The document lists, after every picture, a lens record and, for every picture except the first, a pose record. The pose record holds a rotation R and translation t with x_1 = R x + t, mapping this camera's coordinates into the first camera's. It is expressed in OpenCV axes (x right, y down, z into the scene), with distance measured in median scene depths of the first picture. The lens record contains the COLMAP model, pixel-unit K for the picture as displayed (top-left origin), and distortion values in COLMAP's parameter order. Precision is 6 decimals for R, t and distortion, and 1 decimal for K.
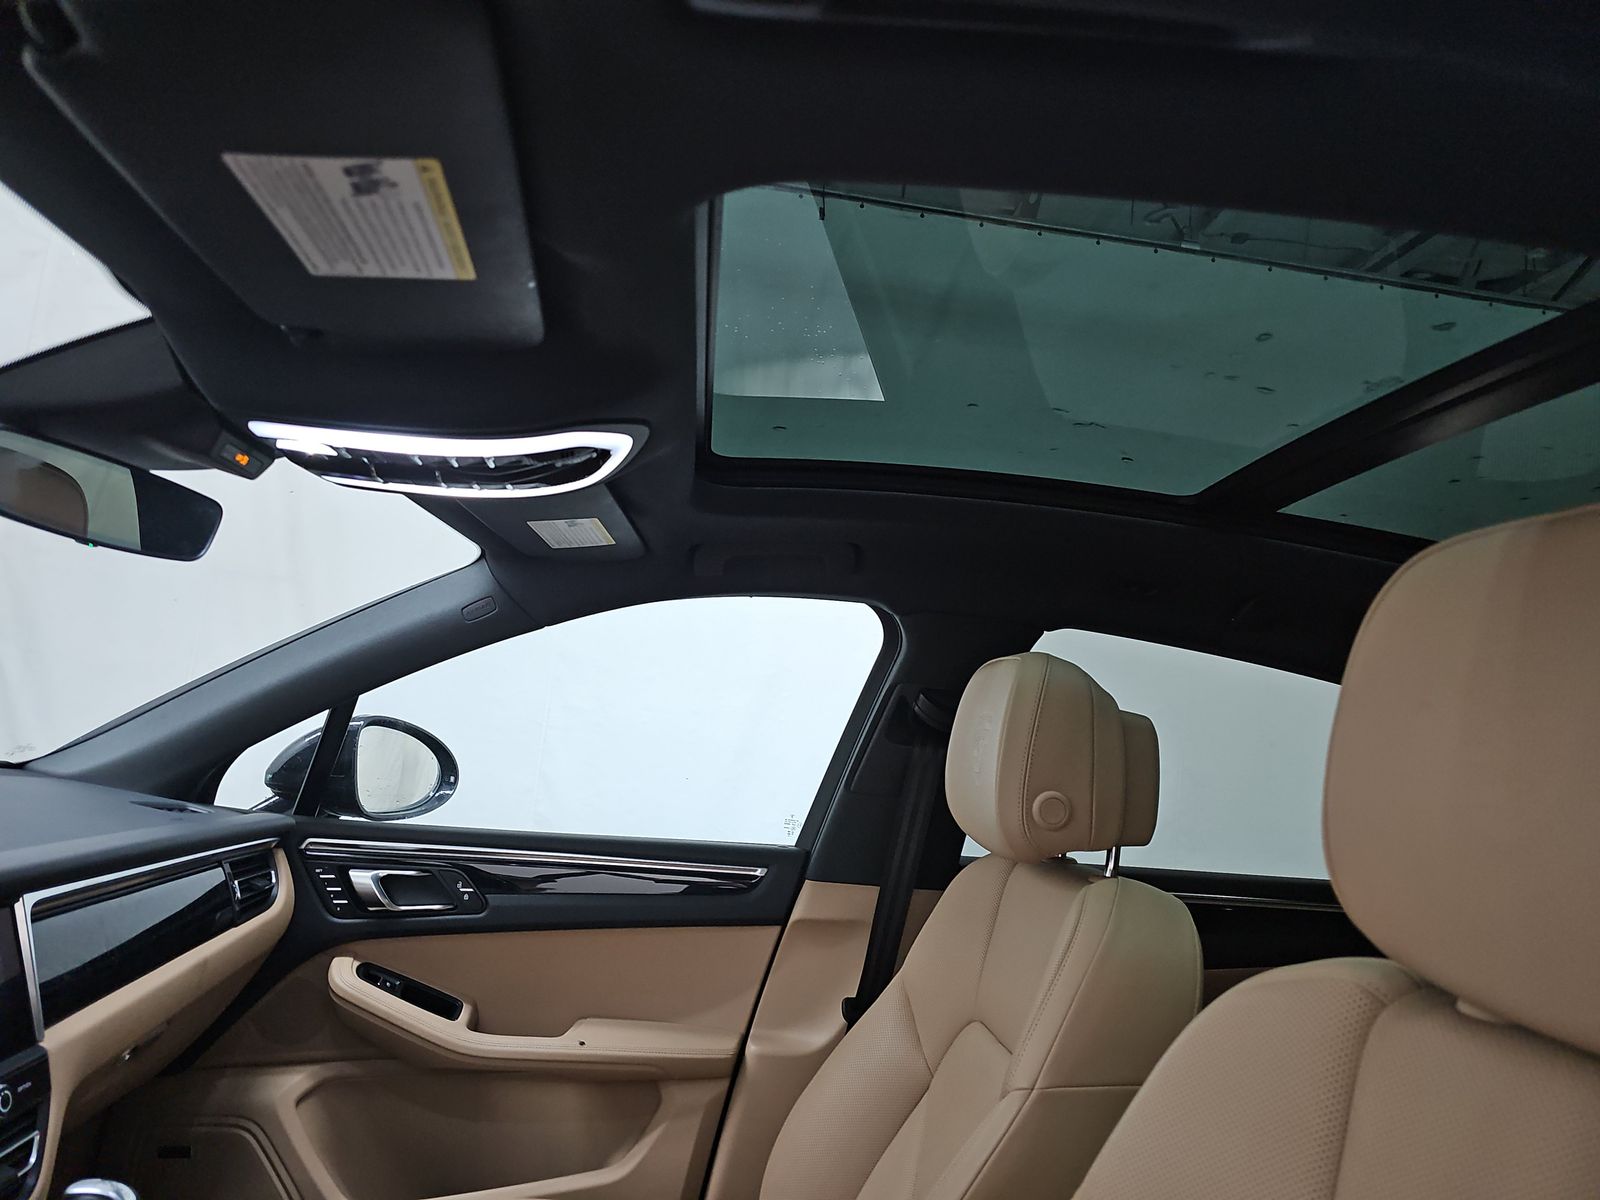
lens RADIAL K [[1068.4, 0, 810.1], [0, 1068.4, 598.4], [0, 0, 1]] dist [0.038653, -0.030587]
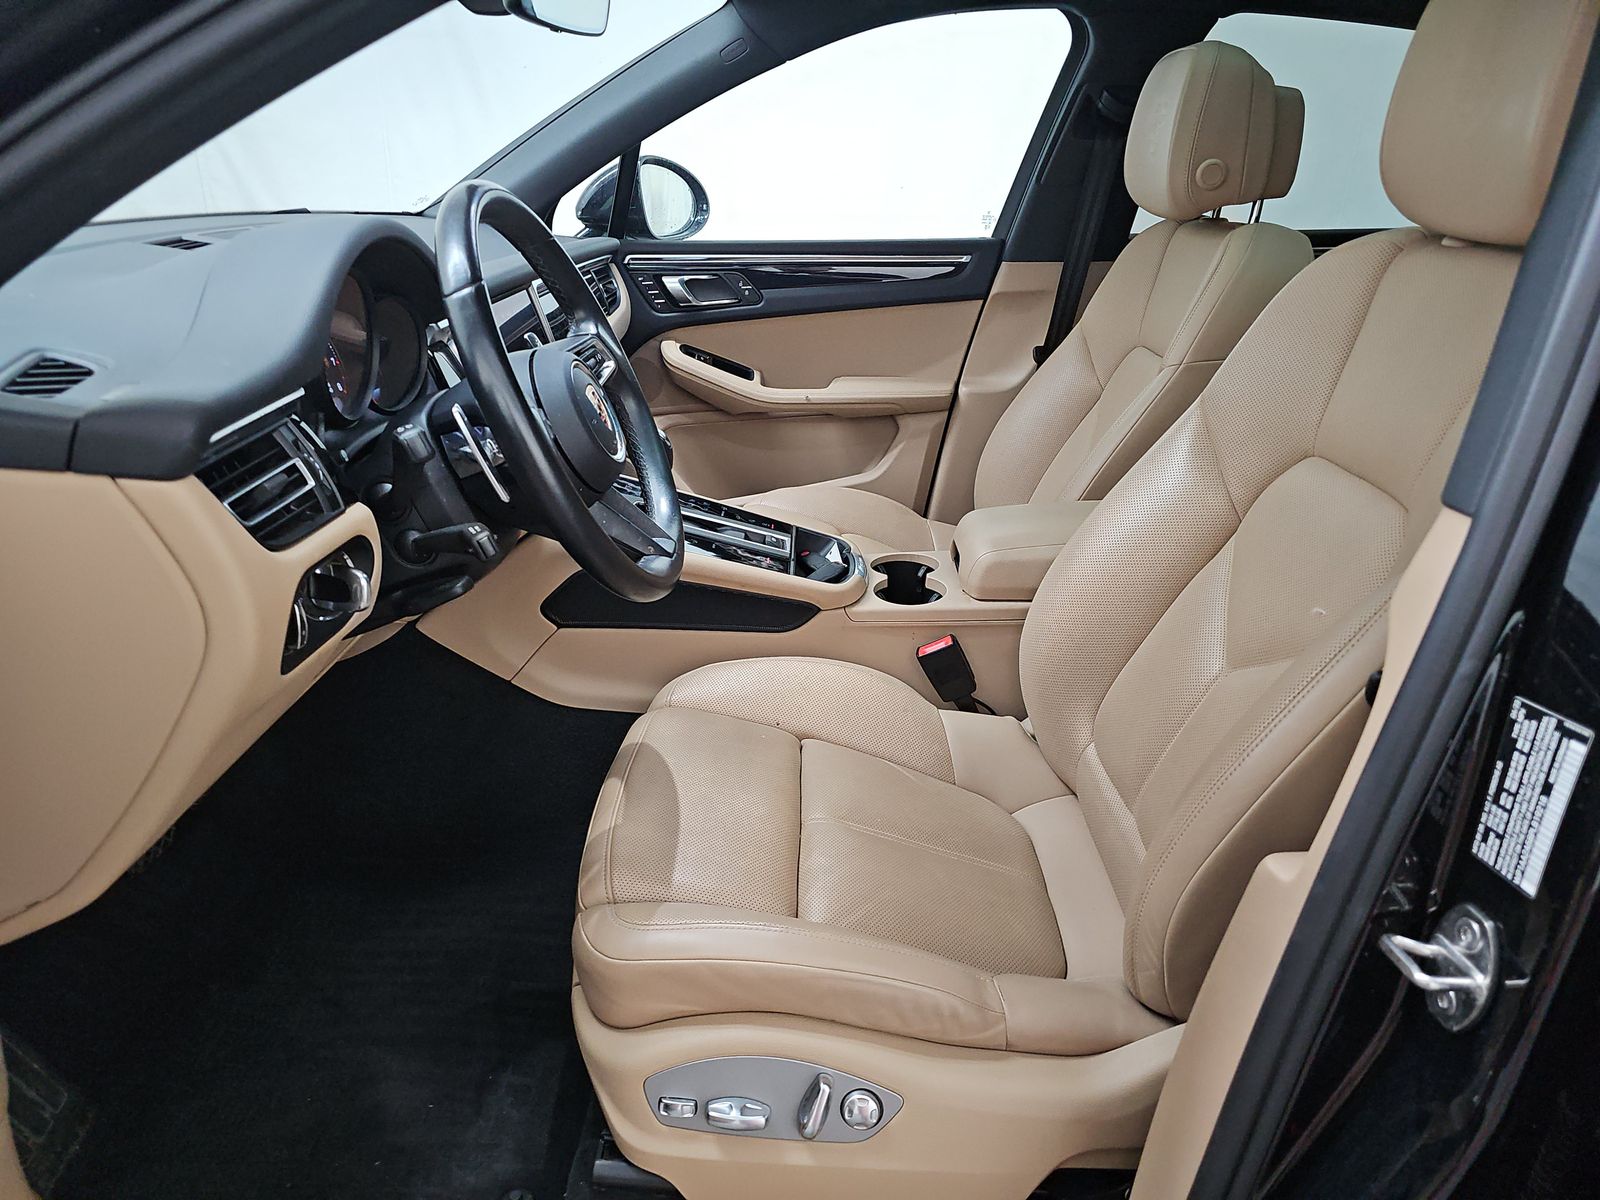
lens RADIAL K [[1068.4, 0, 786.9], [0, 1068.4, 592.2], [0, 0, 1]] dist [0.038653, -0.030587]
pose [[0.987431, -0.027161, -0.155698, -0.072459], [0.098442, 0.876393, 0.471428, -0.021275], [0.123648, -0.480830, 0.868052, -0.344081]]
